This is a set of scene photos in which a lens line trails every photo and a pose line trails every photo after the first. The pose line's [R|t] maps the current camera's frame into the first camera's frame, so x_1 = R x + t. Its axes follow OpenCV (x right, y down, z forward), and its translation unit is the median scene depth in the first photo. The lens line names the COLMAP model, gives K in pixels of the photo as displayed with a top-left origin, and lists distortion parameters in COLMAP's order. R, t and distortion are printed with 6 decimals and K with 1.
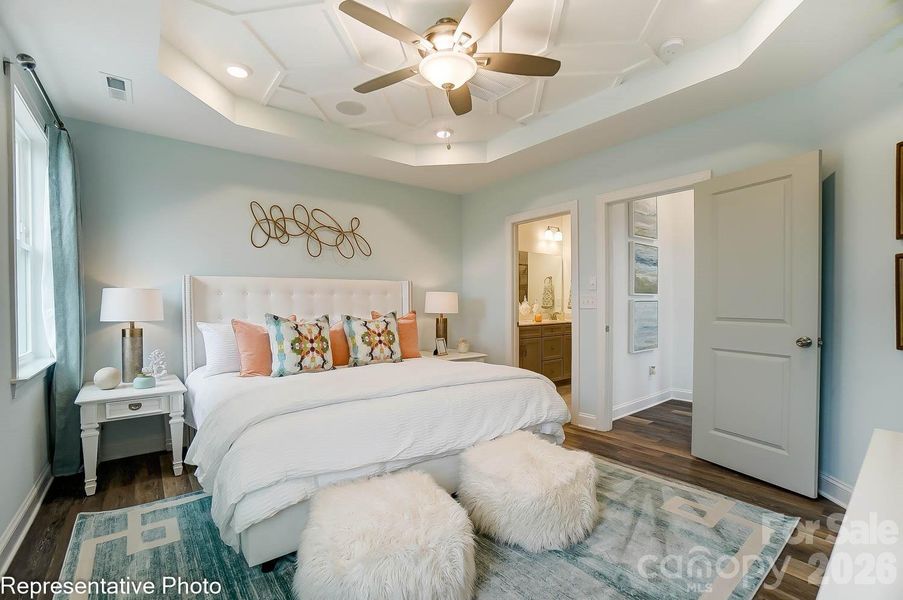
lens RADIAL K [[404.3, 0, 451.8], [0, 404.3, 301.7], [0, 0, 1]] dist [-0.048064, 0.014913]
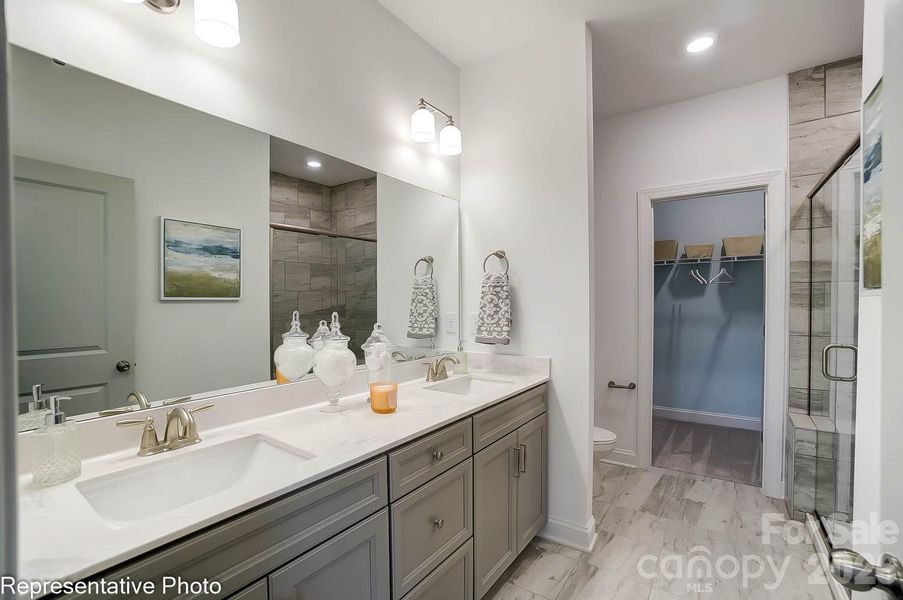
lens RADIAL K [[404.3, 0, 455.7], [0, 404.3, 303.9], [0, 0, 1]] dist [-0.048064, 0.014913]
pose [[0.960023, 0.005244, 0.279872, 0.165010], [0.000098, 0.999818, -0.019068, -0.010110], [-0.279921, 0.018333, 0.959848, 0.638602]]
